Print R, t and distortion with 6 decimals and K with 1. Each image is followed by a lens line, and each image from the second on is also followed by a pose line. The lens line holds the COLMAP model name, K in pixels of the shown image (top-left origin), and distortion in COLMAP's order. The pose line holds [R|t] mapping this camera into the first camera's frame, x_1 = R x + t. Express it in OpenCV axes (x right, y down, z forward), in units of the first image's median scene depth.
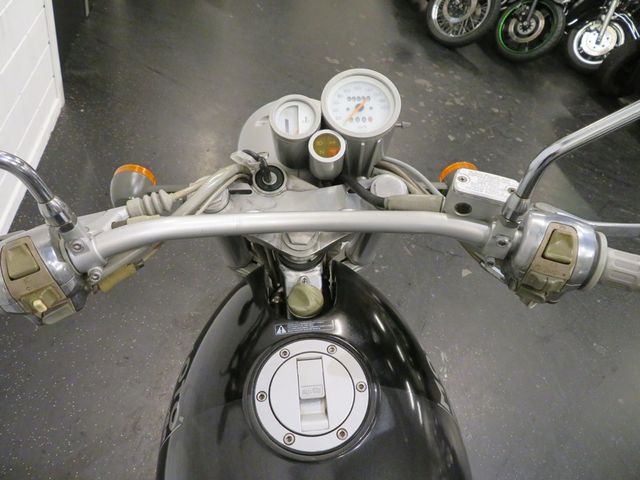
lens RADIAL K [[478.4, 0, 323.0], [0, 478.4, 219.4], [0, 0, 1]] dist [0.029398, -0.005708]
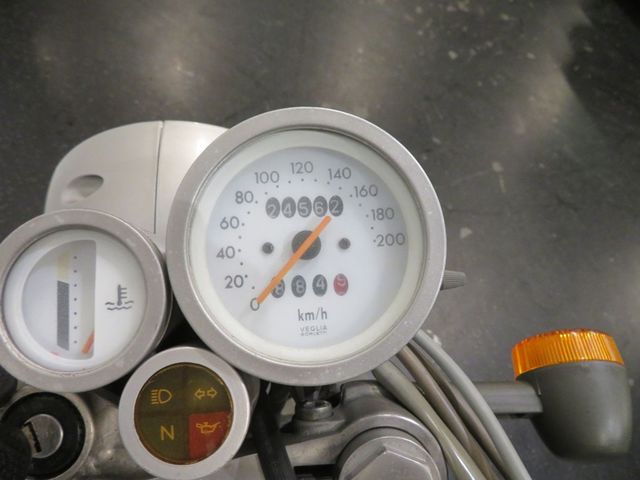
lens RADIAL K [[478.4, 0, 323.0], [0, 478.4, 219.4], [0, 0, 1]] dist [0.029398, -0.005708]
pose [[0.999484, -0.002160, 0.032042, 0.076428], [-0.004308, 0.979703, 0.200407, -0.305107], [-0.031825, -0.200442, 0.979189, 0.698991]]
